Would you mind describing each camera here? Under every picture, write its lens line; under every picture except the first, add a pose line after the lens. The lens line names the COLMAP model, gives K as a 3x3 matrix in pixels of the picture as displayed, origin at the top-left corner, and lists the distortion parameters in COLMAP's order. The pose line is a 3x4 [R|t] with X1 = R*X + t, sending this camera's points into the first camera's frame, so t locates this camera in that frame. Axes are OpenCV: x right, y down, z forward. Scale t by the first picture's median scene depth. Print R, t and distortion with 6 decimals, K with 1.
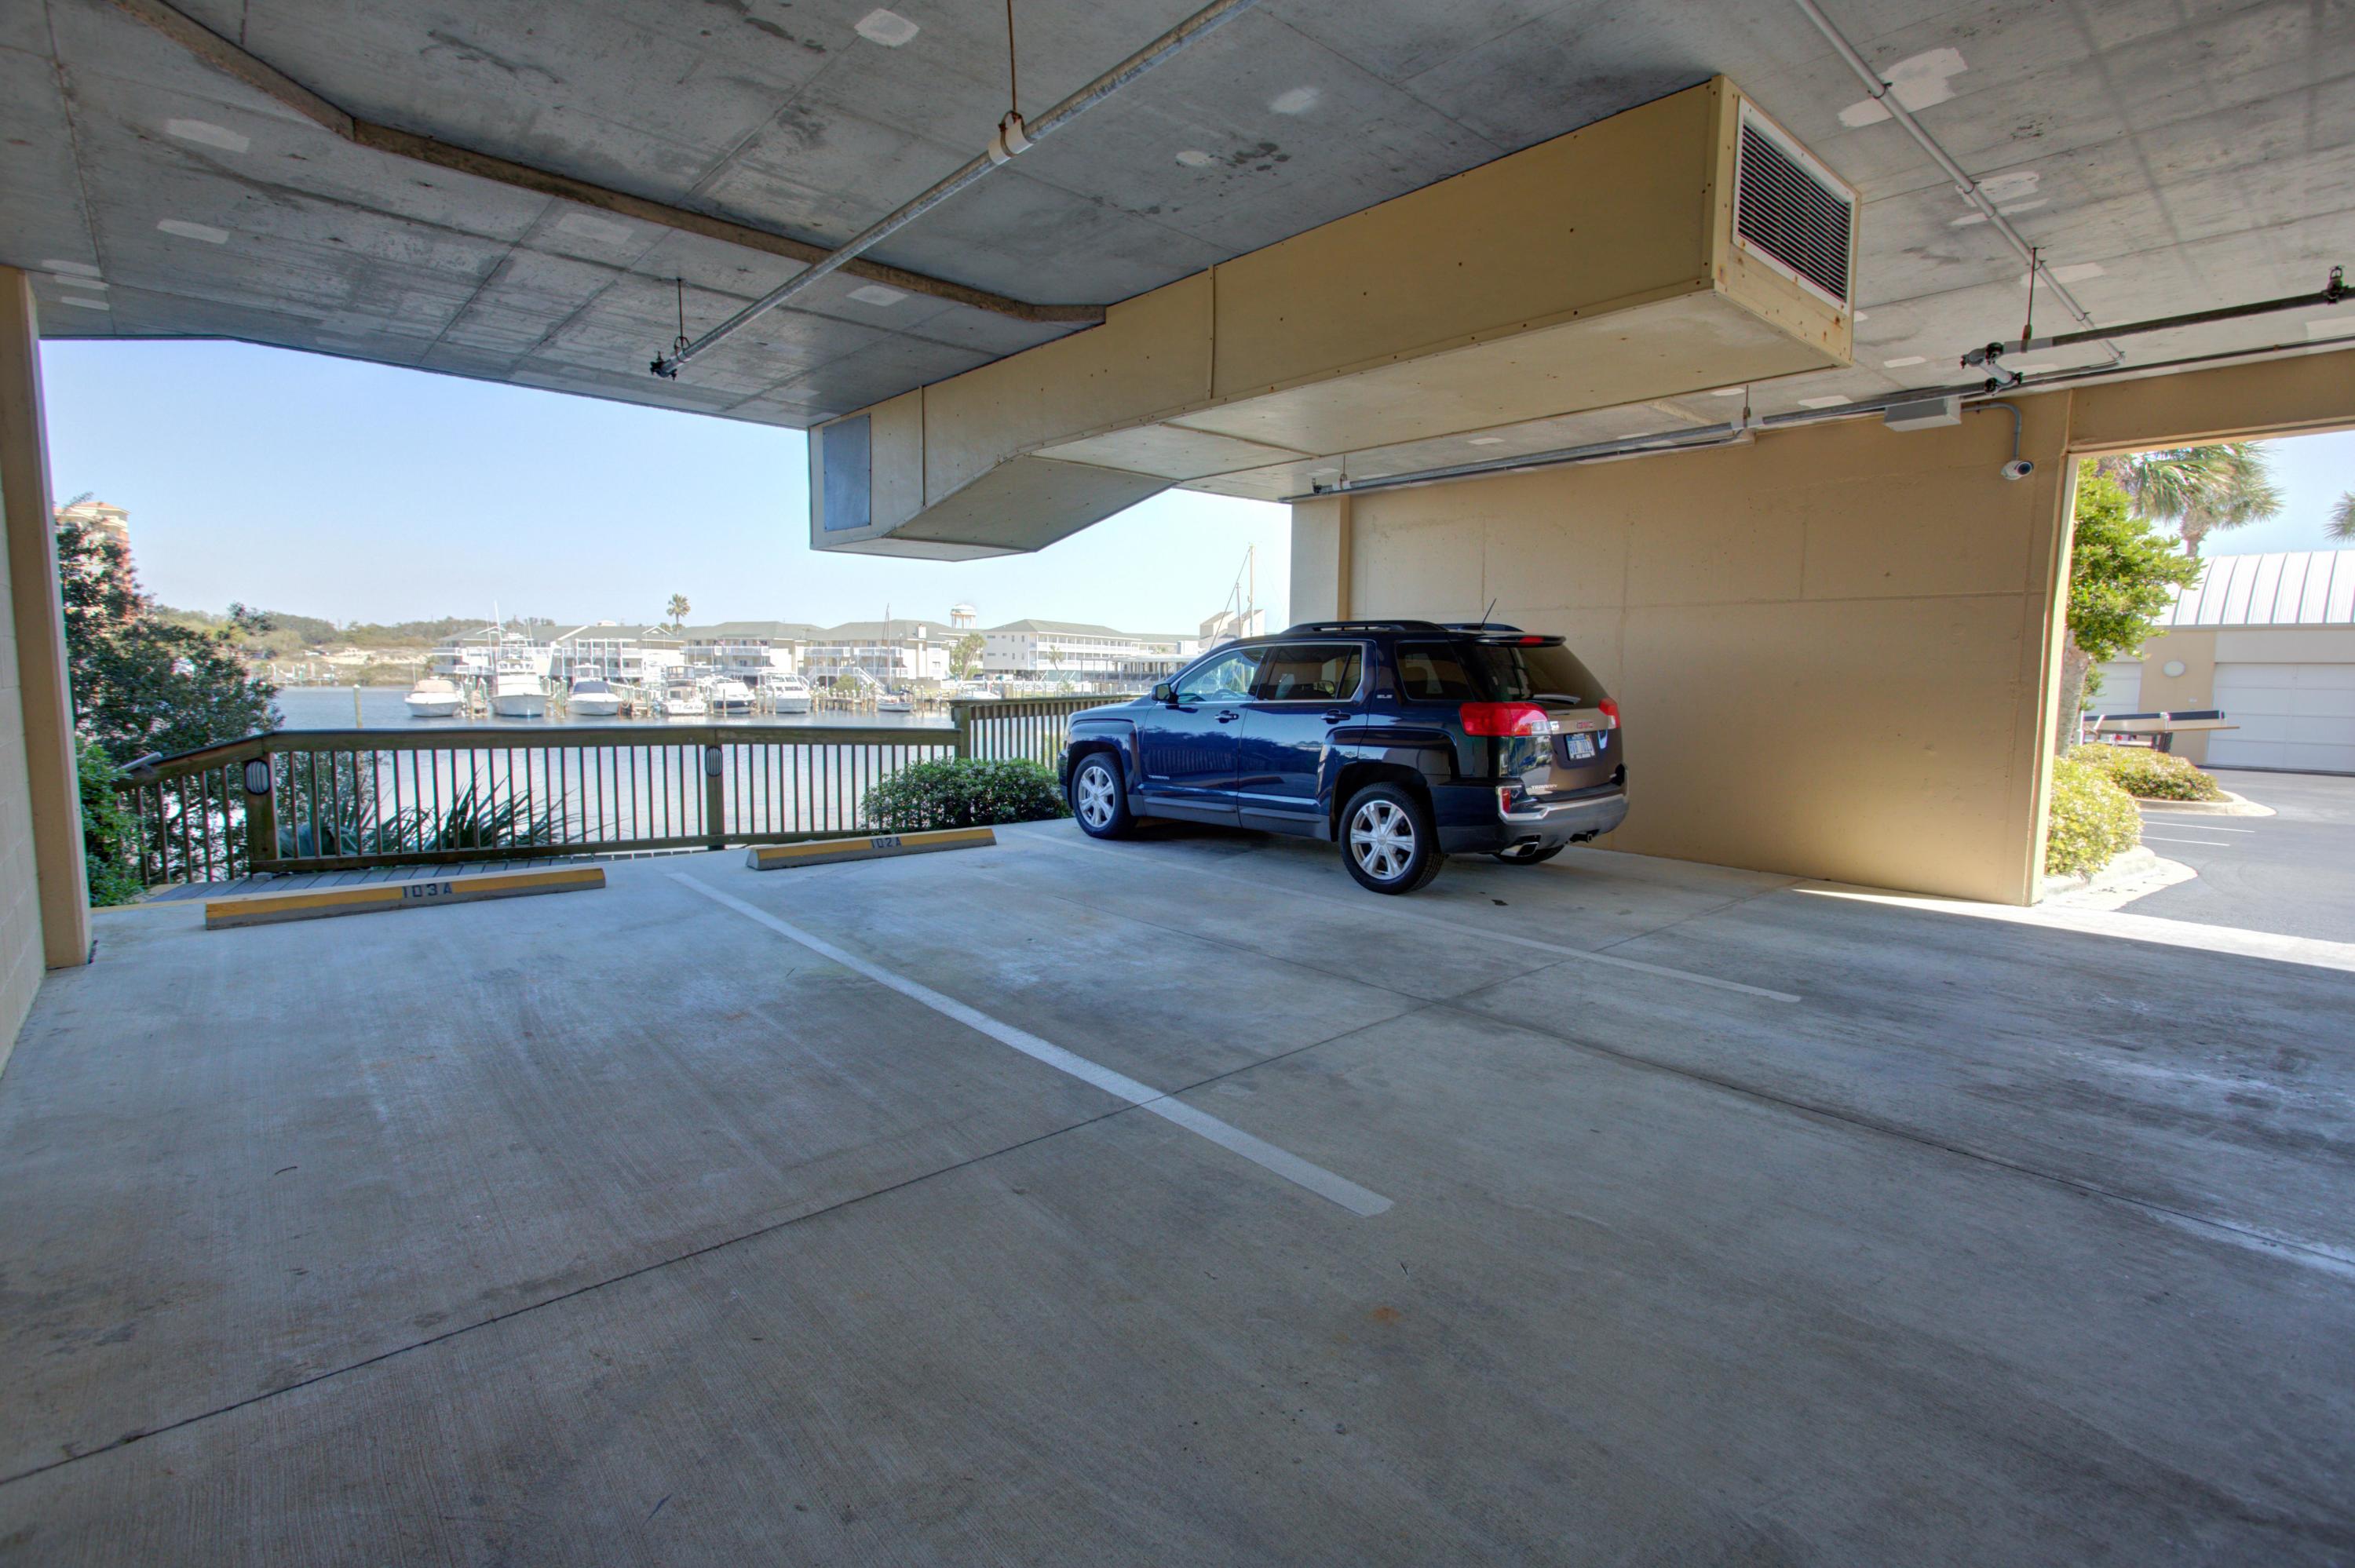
lens RADIAL K [[1105.4, 0, 1173.0], [0, 1105.4, 776.8], [0, 0, 1]] dist [0.004662, 0.000297]
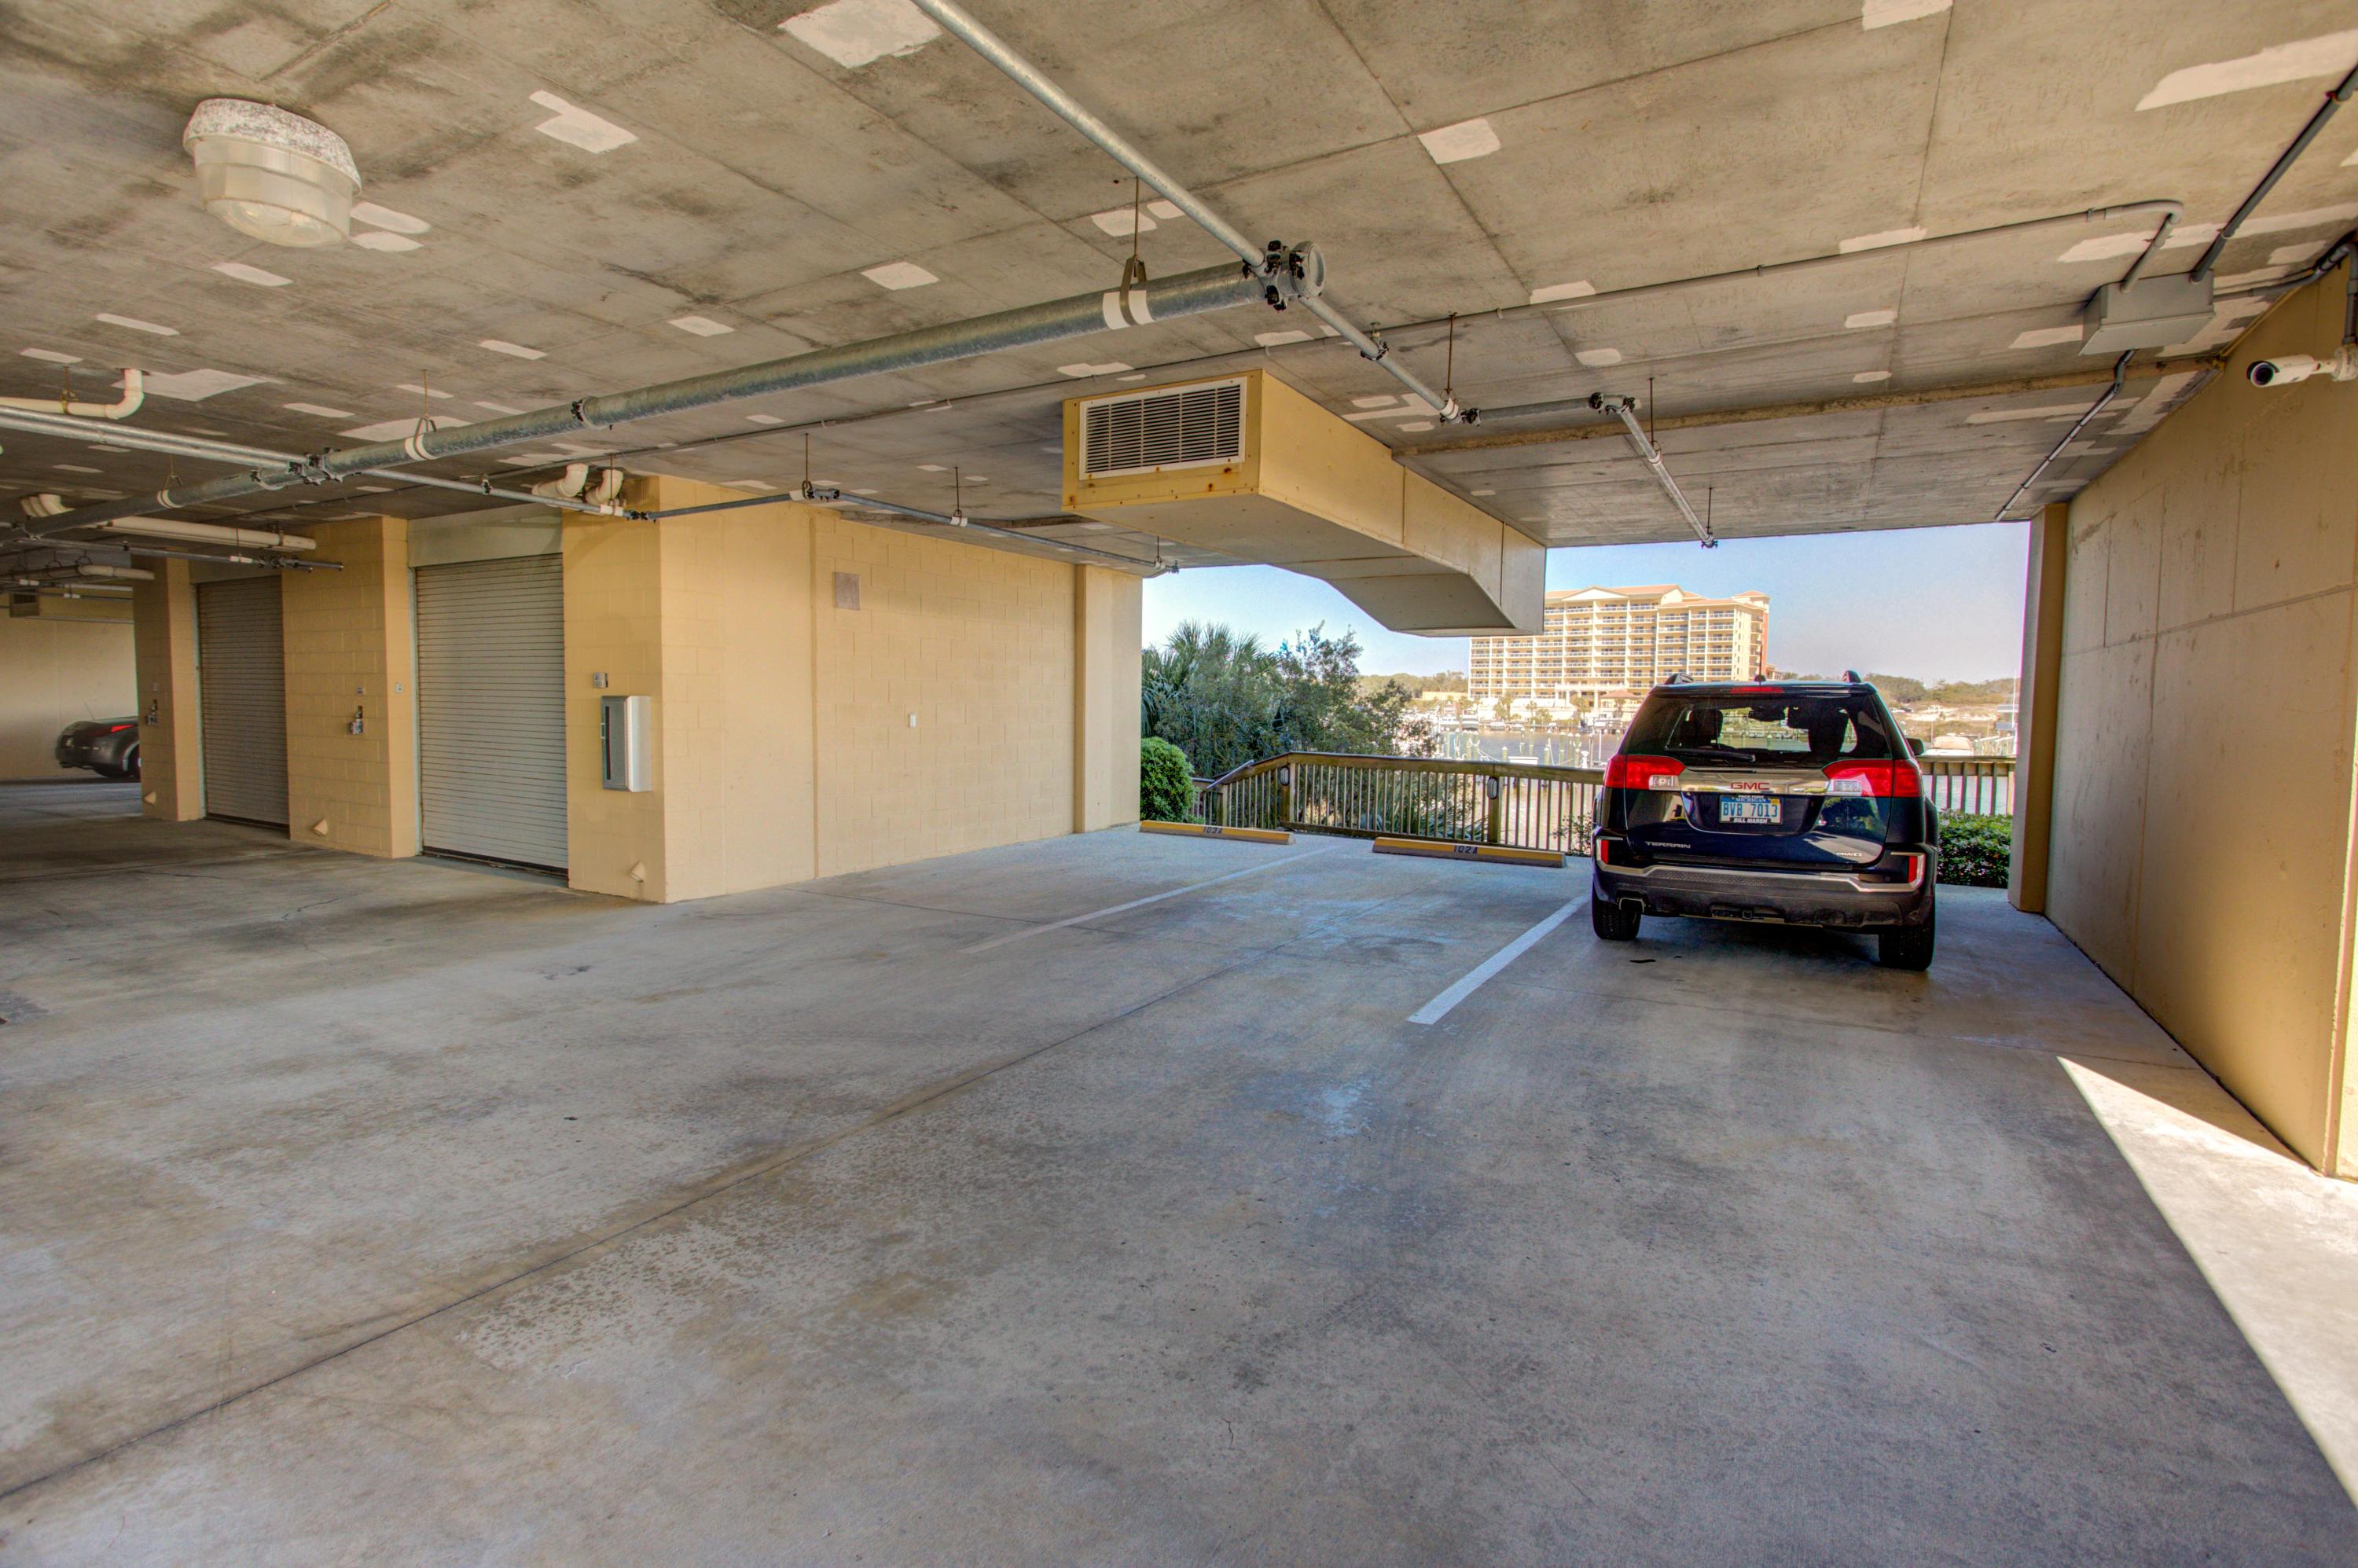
lens RADIAL K [[1106.9, 0, 1175.0], [0, 1106.9, 780.4], [0, 0, 1]] dist [0.004662, 0.000297]
pose [[0.313201, 0.057102, -0.947969, 0.584654], [-0.102807, 0.994363, 0.025930, -0.014466], [0.944106, 0.089337, 0.317306, 0.160844]]
